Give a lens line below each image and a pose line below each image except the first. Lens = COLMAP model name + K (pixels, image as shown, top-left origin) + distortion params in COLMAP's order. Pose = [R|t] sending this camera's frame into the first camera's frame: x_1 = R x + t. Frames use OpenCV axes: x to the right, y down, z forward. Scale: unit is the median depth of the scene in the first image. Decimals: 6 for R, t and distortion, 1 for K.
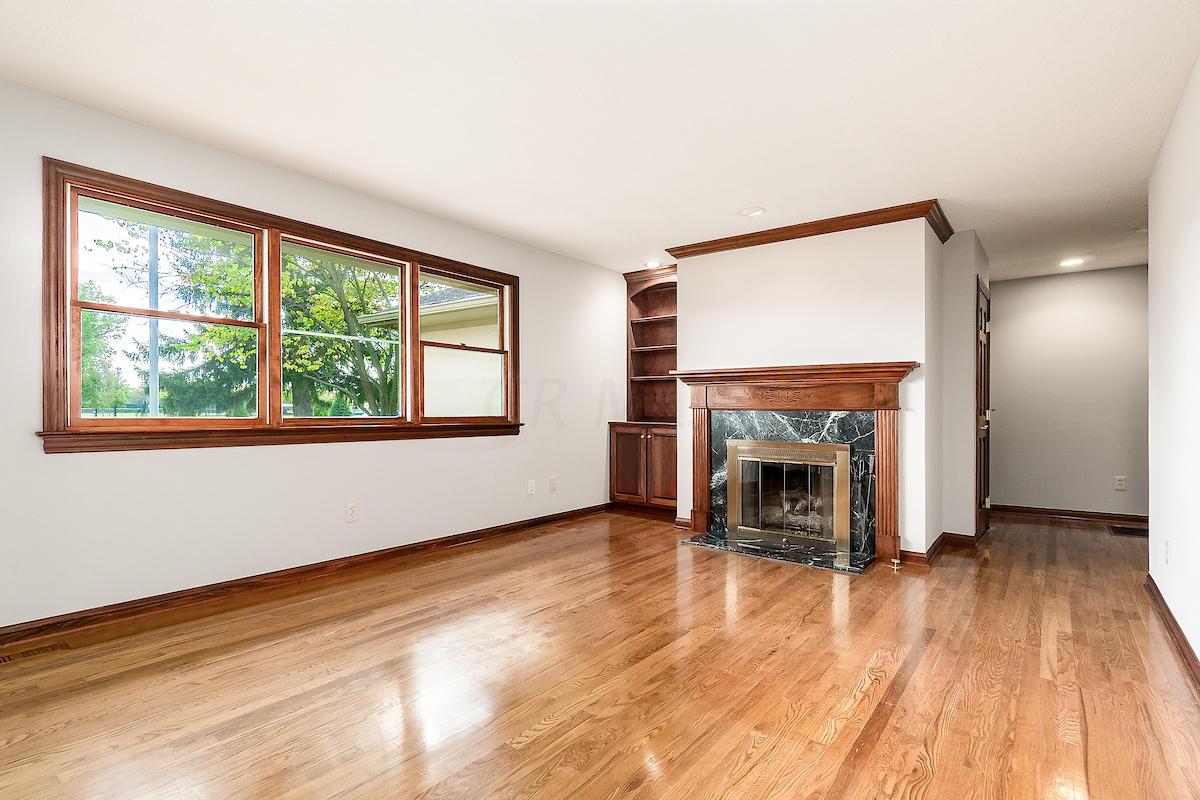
lens RADIAL K [[563.5, 0, 589.0], [0, 563.5, 405.3], [0, 0, 1]] dist [0.000906, 0.000841]
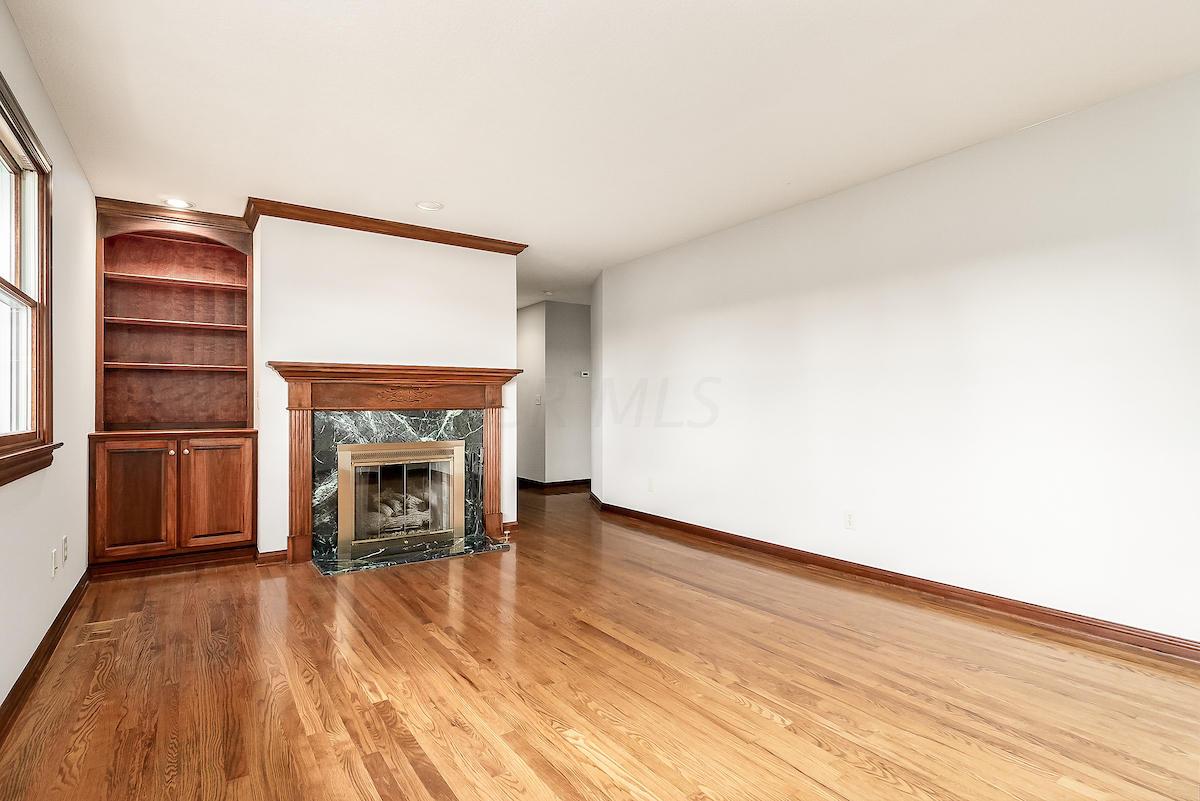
lens RADIAL K [[563.5, 0, 590.8], [0, 563.5, 401.2], [0, 0, 1]] dist [0.000906, 0.000841]
pose [[0.327194, -0.002290, 0.944954, -0.464659], [0.003331, 0.999994, 0.001270, -0.006558], [-0.944951, 0.002732, 0.327200, 0.364073]]
